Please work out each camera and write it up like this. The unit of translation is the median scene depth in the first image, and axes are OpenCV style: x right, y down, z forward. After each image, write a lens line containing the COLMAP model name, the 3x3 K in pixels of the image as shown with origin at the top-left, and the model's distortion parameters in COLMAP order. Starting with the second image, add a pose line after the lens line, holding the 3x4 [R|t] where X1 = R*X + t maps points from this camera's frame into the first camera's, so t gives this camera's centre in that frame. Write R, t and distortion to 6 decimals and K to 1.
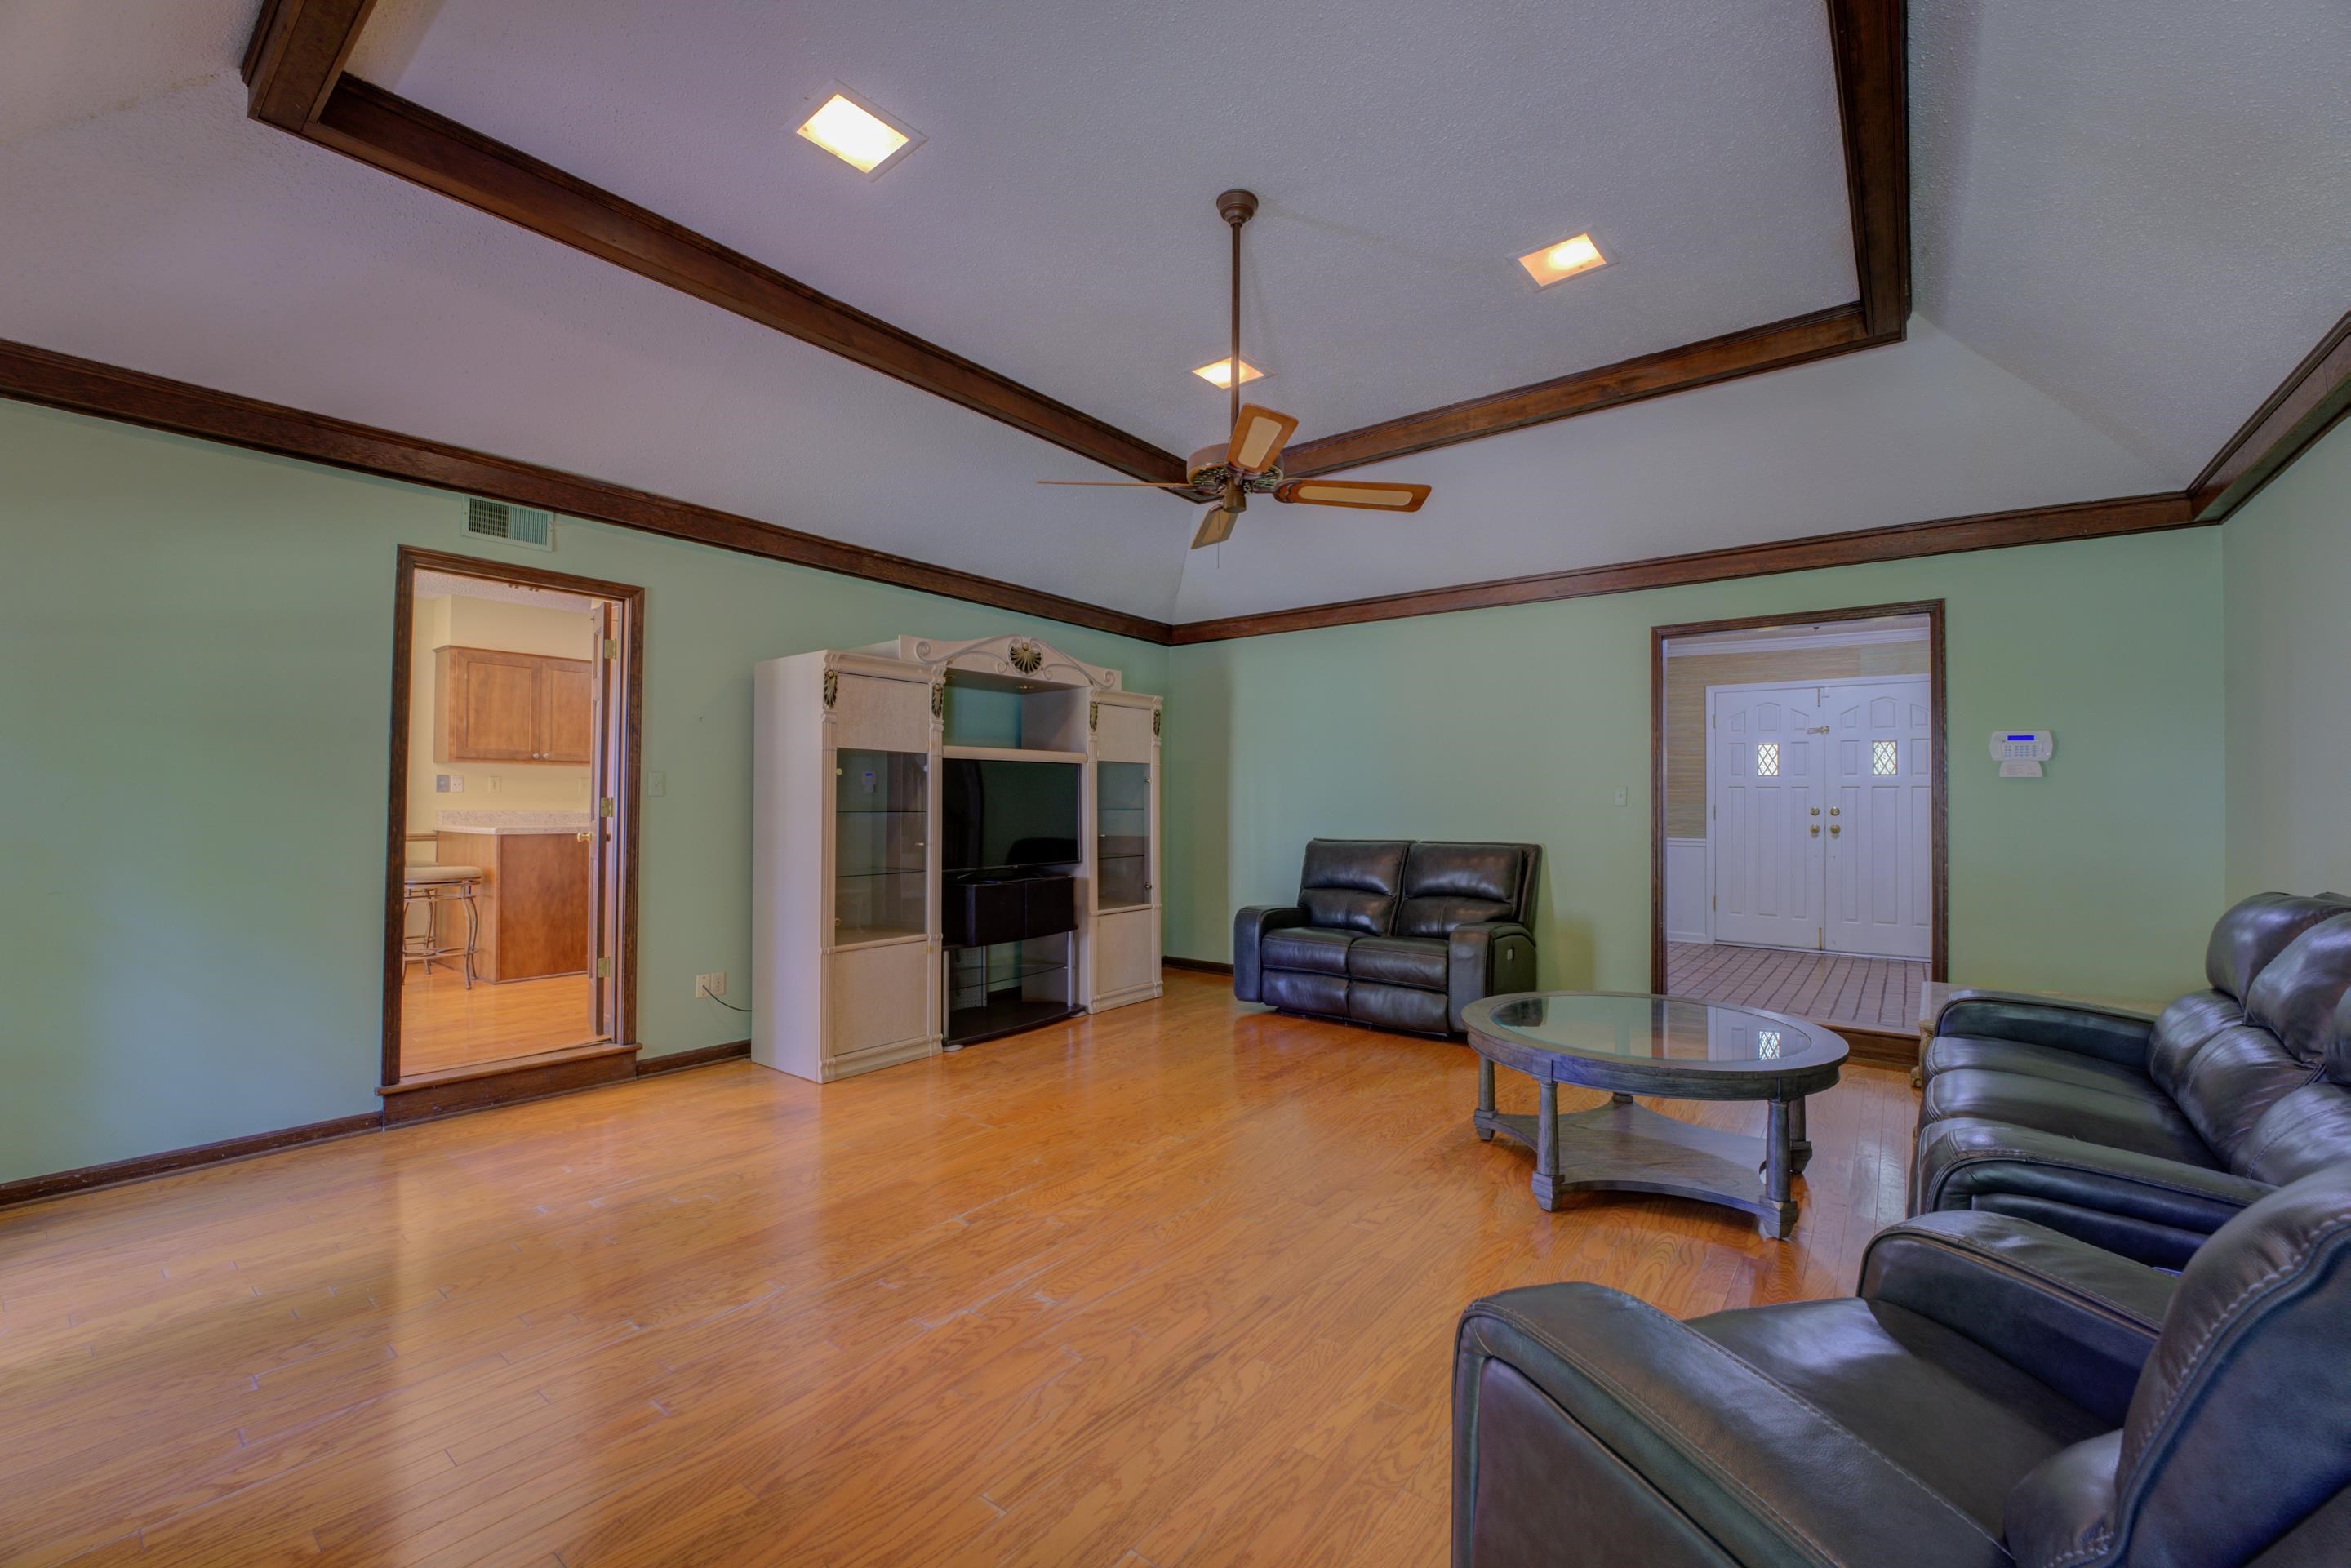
lens RADIAL K [[958.9, 0, 1171.6], [0, 958.9, 788.7], [0, 0, 1]] dist [-0.020123, 0.000699]
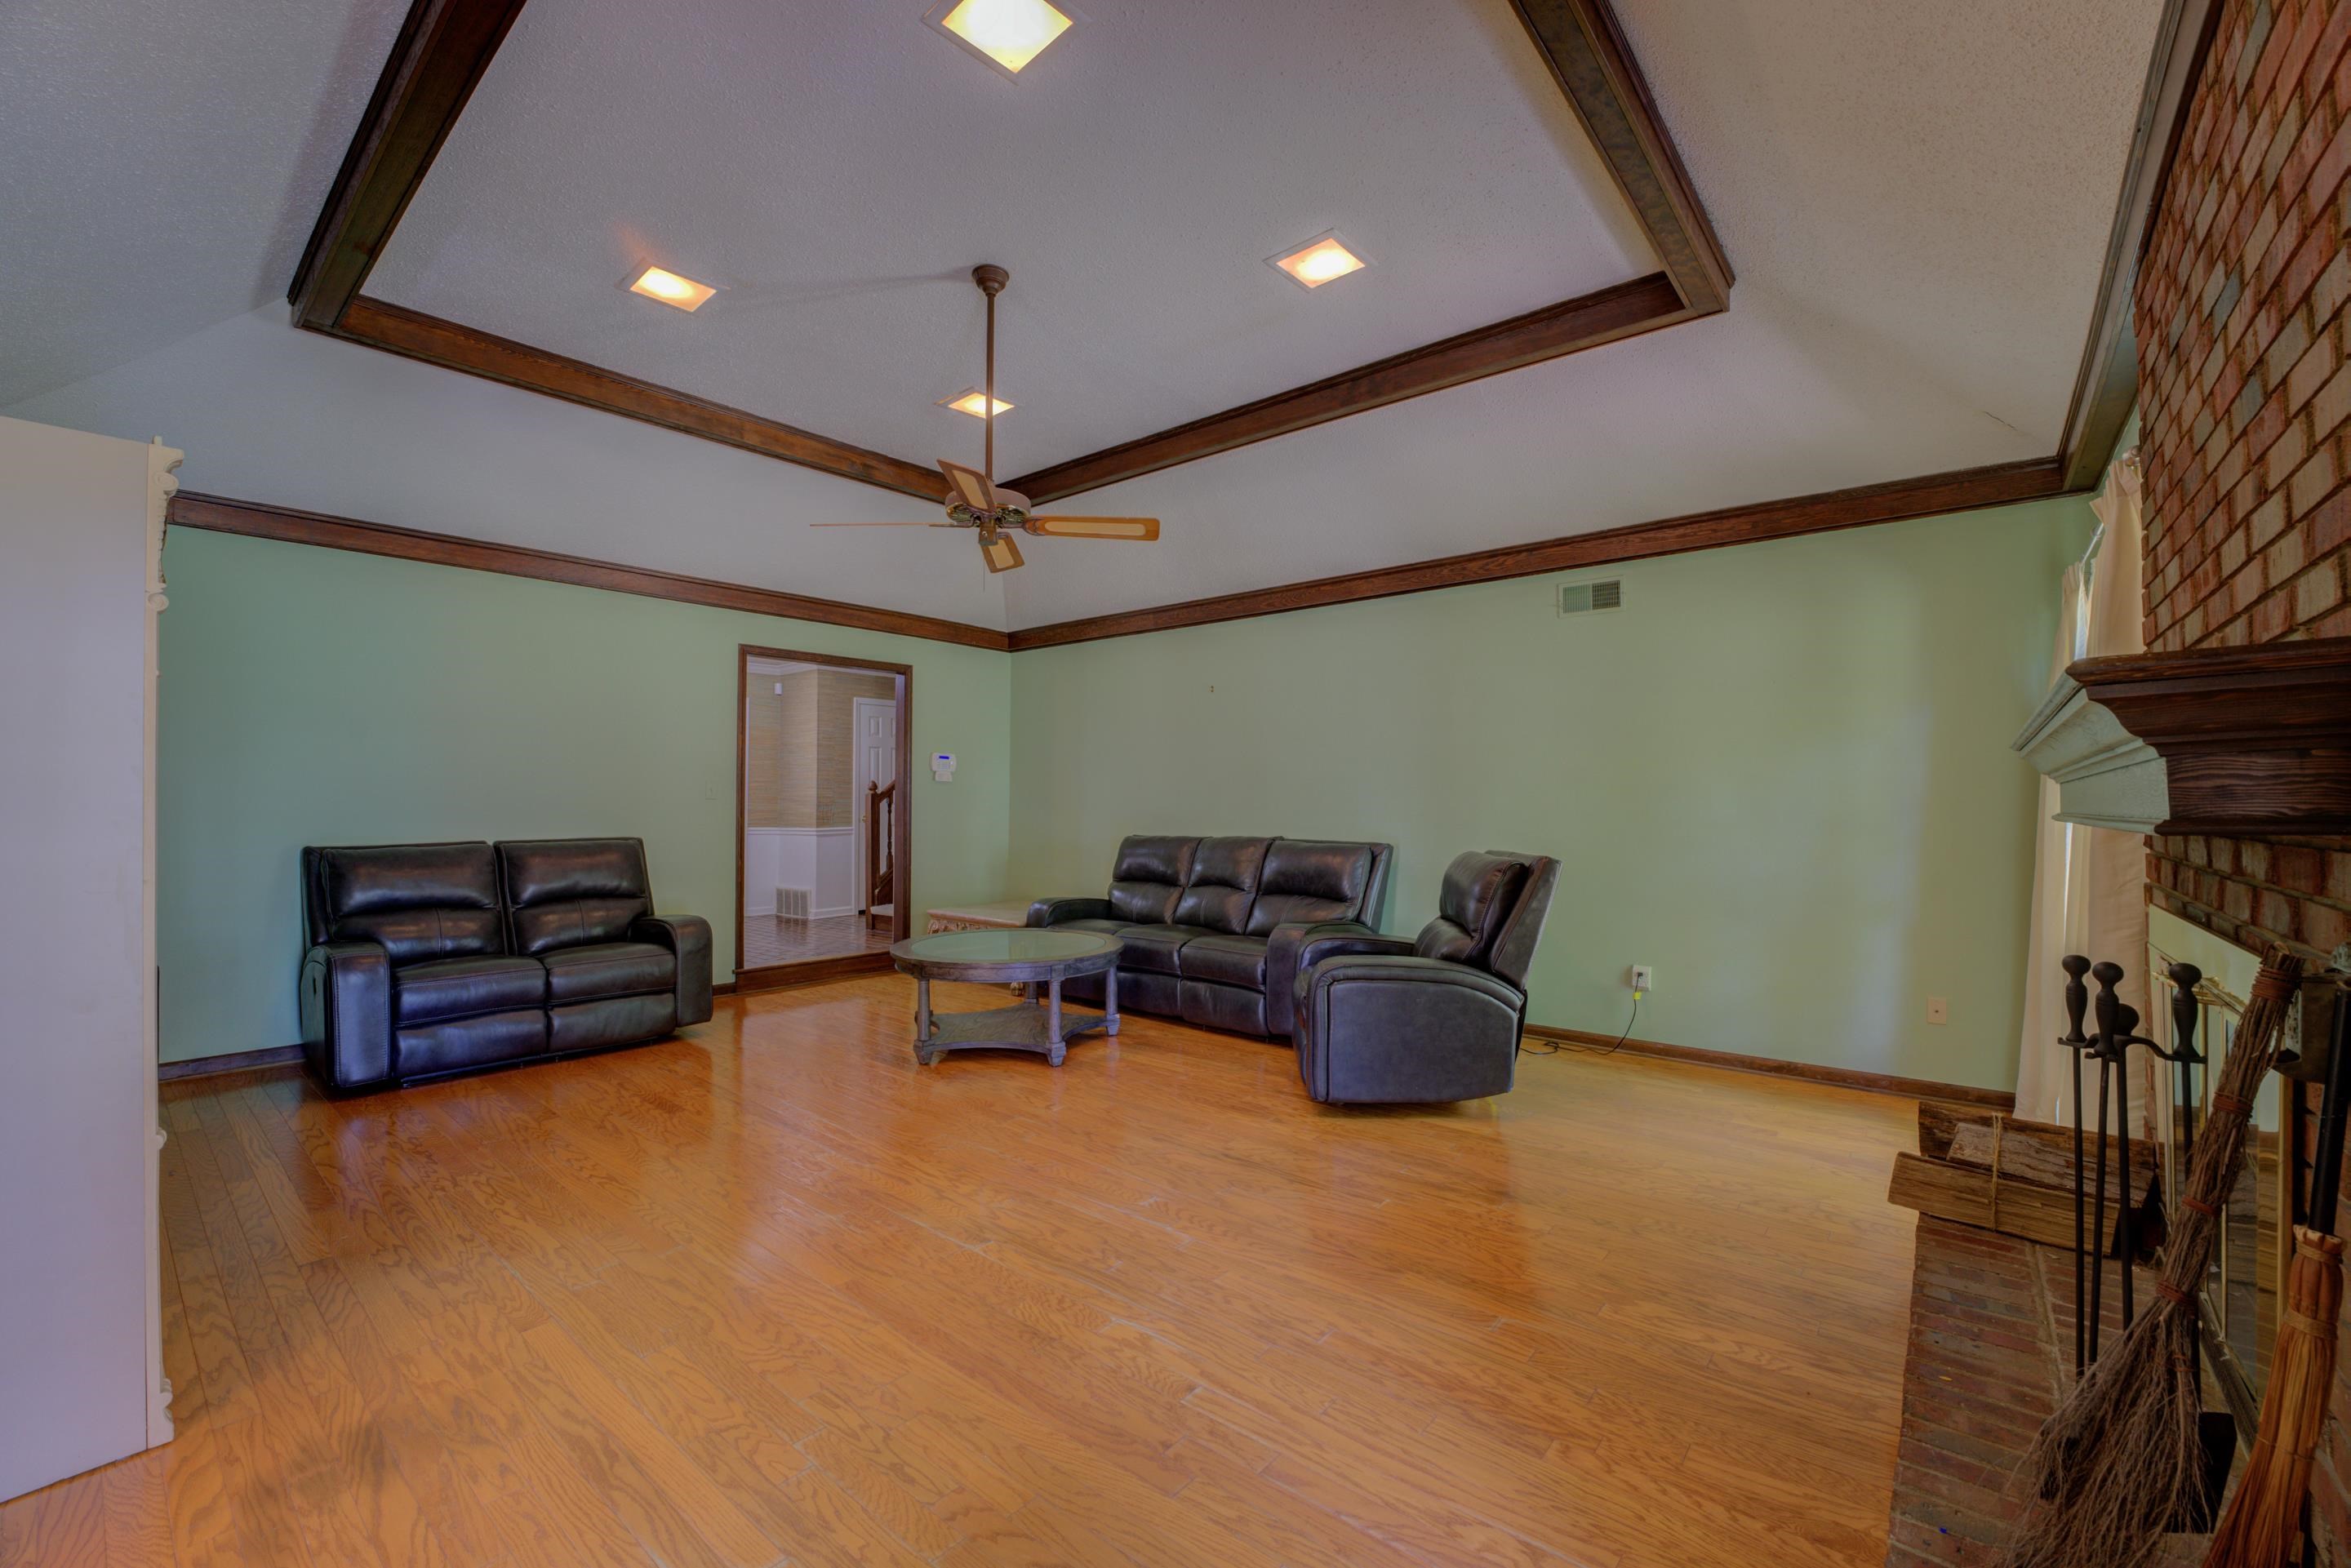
lens RADIAL K [[958.9, 0, 1171.6], [0, 958.9, 788.7], [0, 0, 1]] dist [-0.020123, 0.000699]
pose [[0.036611, 0.009553, 0.999284, -0.625879], [-0.015580, 0.999838, -0.008987, 0.007752], [-0.999208, -0.015240, 0.036753, 0.429764]]
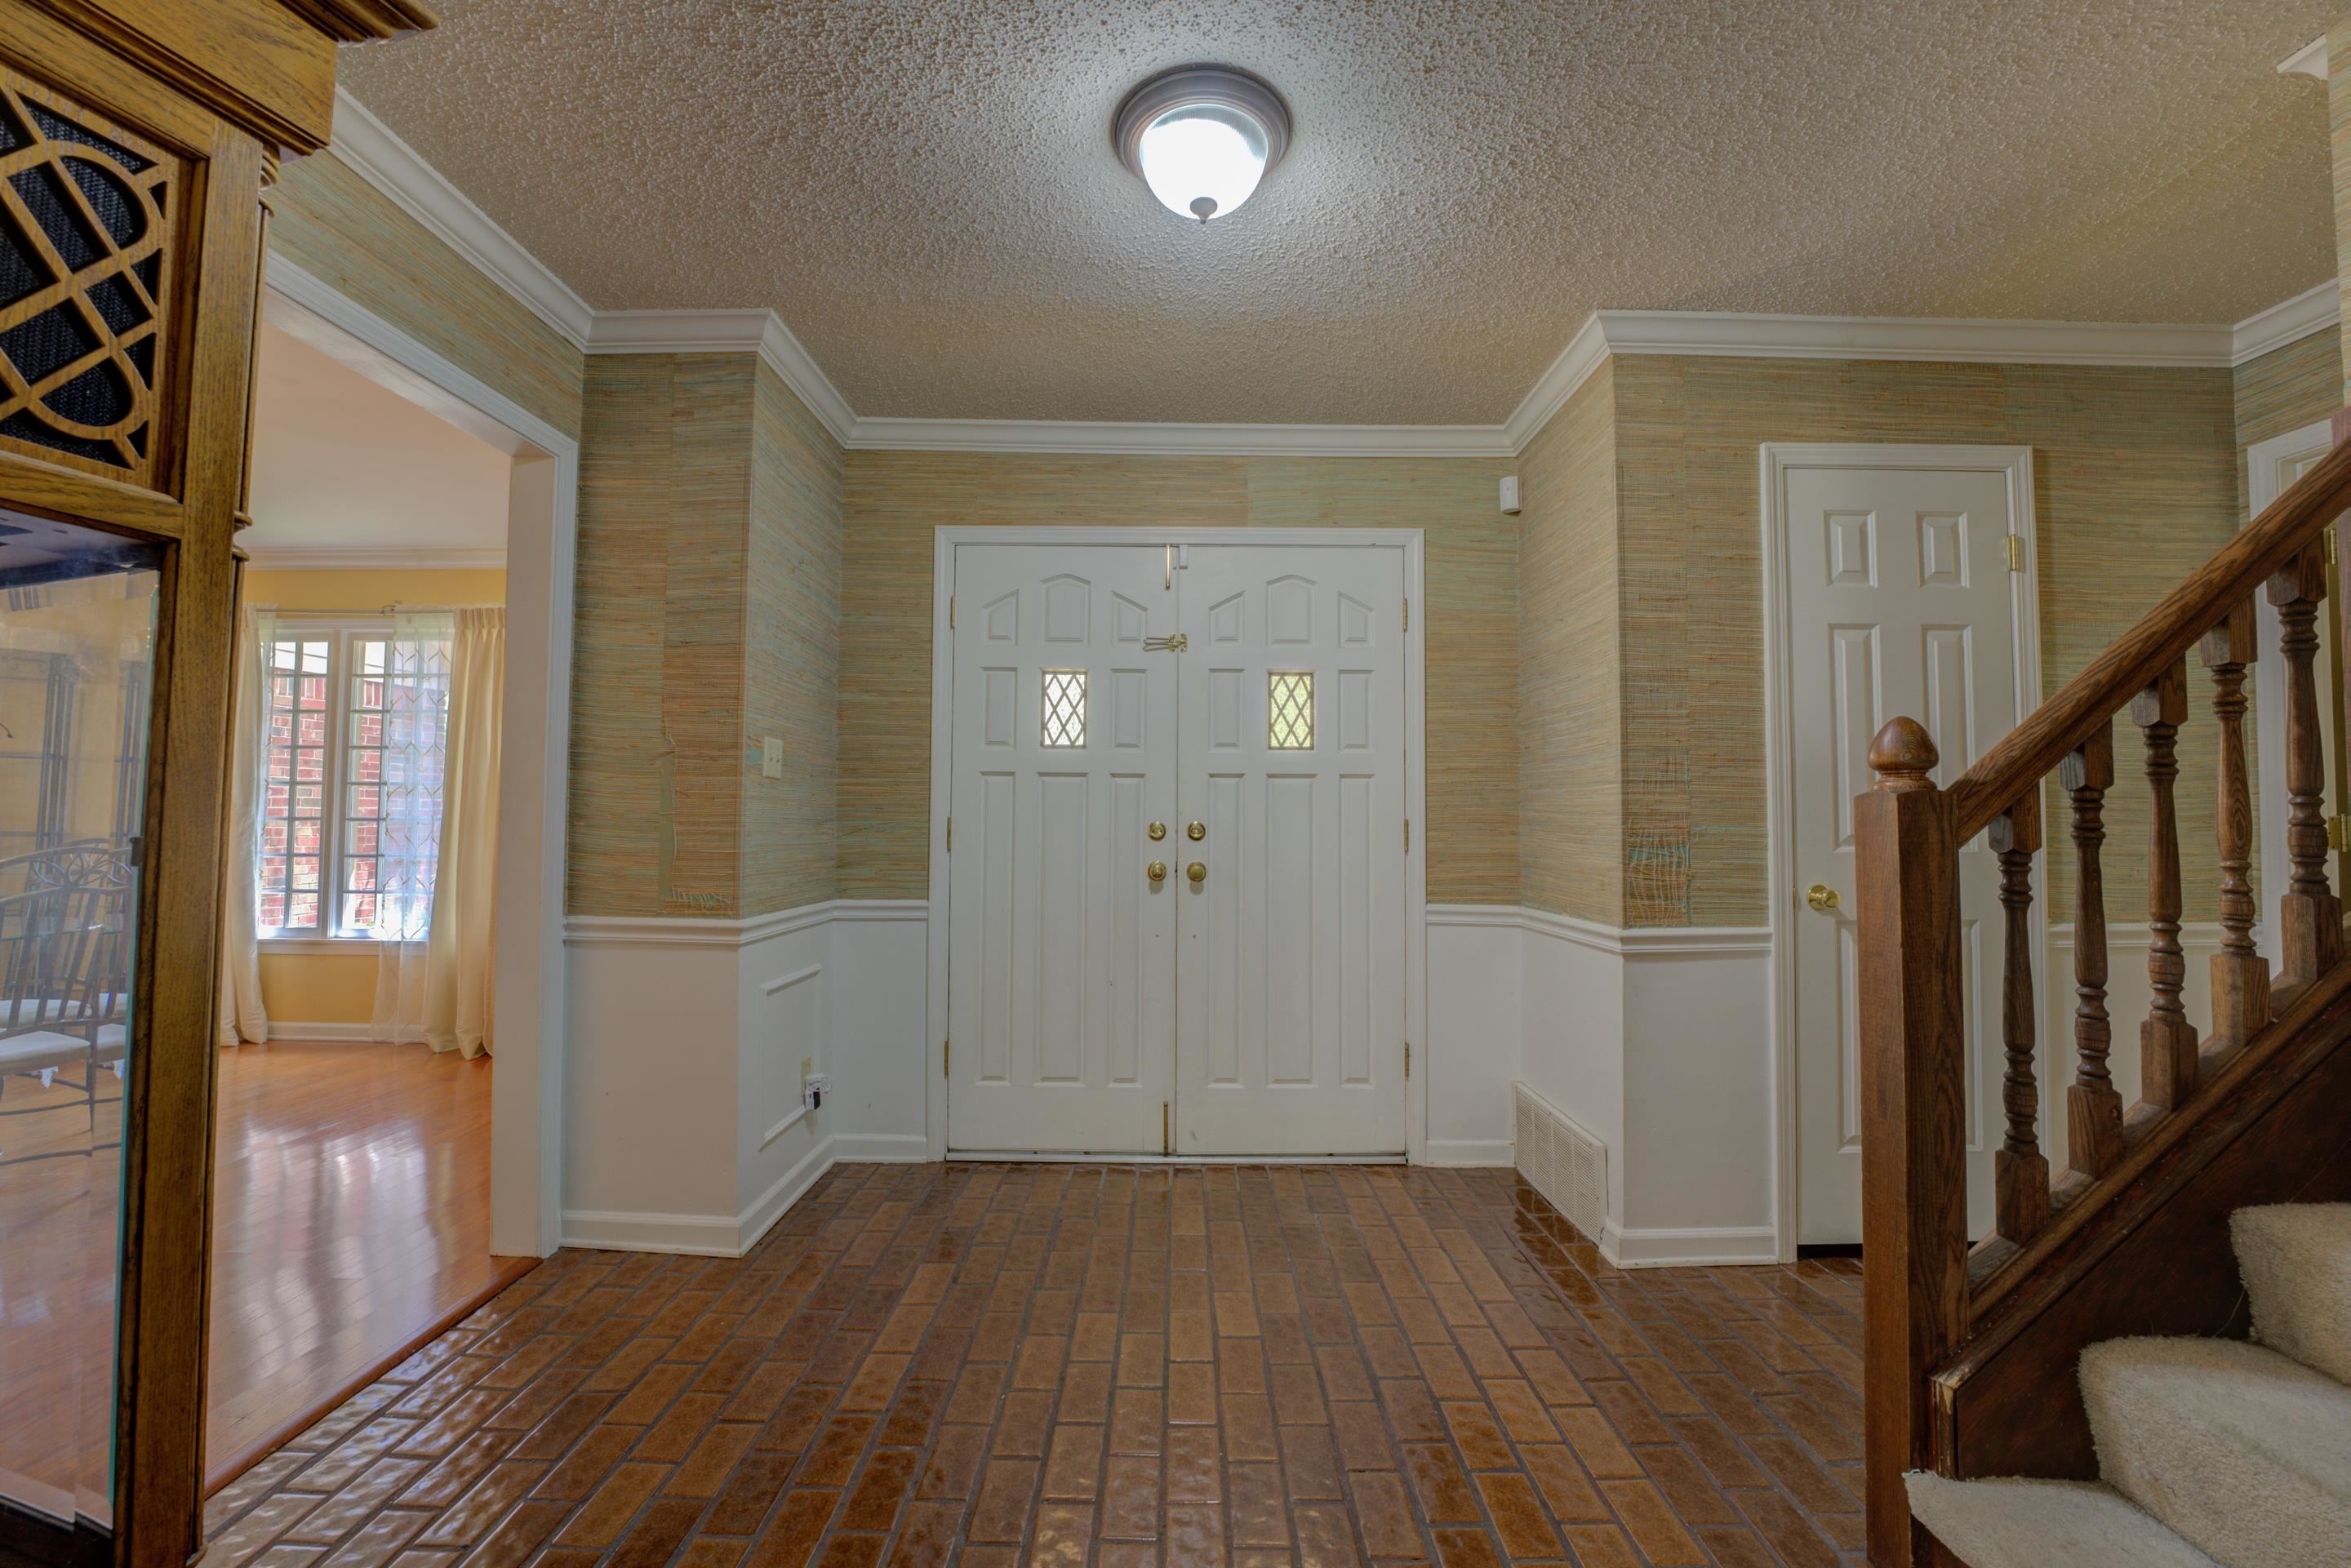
lens RADIAL K [[934.5, 0, 1181.6], [0, 934.5, 776.8], [0, 0, 1]] dist [-0.018114, 0.000122]
pose [[0.788769, 0.021199, 0.614324, 0.569730], [-0.008492, 0.999686, -0.023593, 0.012300], [-0.614631, 0.013392, 0.788701, 0.882971]]
